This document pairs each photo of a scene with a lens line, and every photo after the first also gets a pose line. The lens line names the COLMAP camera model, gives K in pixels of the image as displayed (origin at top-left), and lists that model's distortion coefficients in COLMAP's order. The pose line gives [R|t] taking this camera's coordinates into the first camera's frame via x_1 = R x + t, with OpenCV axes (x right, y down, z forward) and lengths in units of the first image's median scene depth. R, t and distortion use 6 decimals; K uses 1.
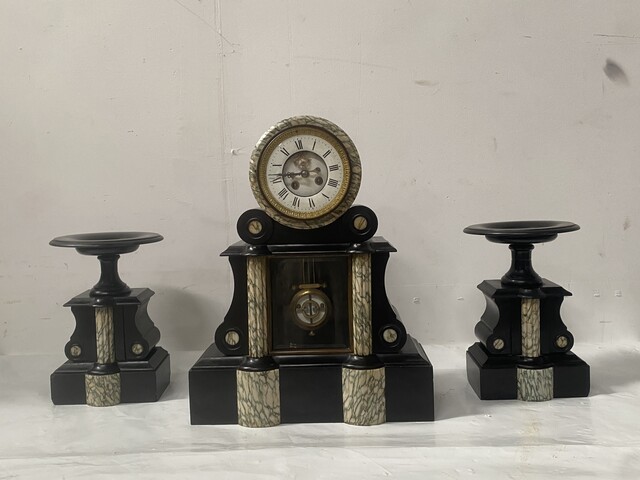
lens RADIAL K [[520.3, 0, 320.0], [0, 520.3, 240.0], [0, 0, 1]] dist [0.066331, -0.128032]
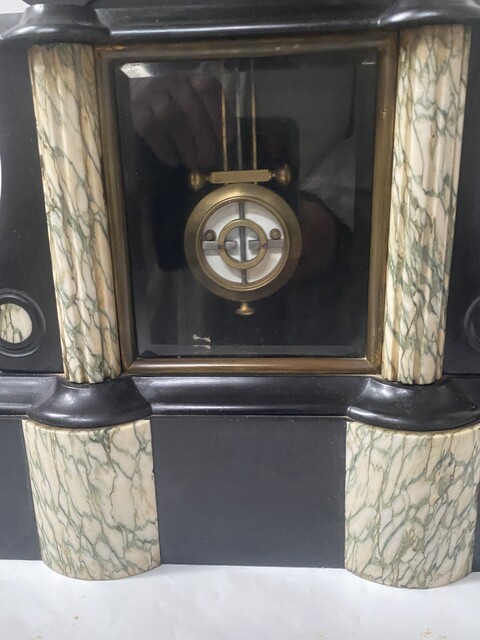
lens RADIAL K [[520.3, 0, 240.0], [0, 520.3, 320.0], [0, 0, 1]] dist [0.066331, -0.128032]
pose [[0.999964, 0.005596, 0.006392, -0.024667], [-0.006888, 0.974470, 0.224411, 0.113096], [-0.004973, -0.224447, 0.974474, 0.697724]]
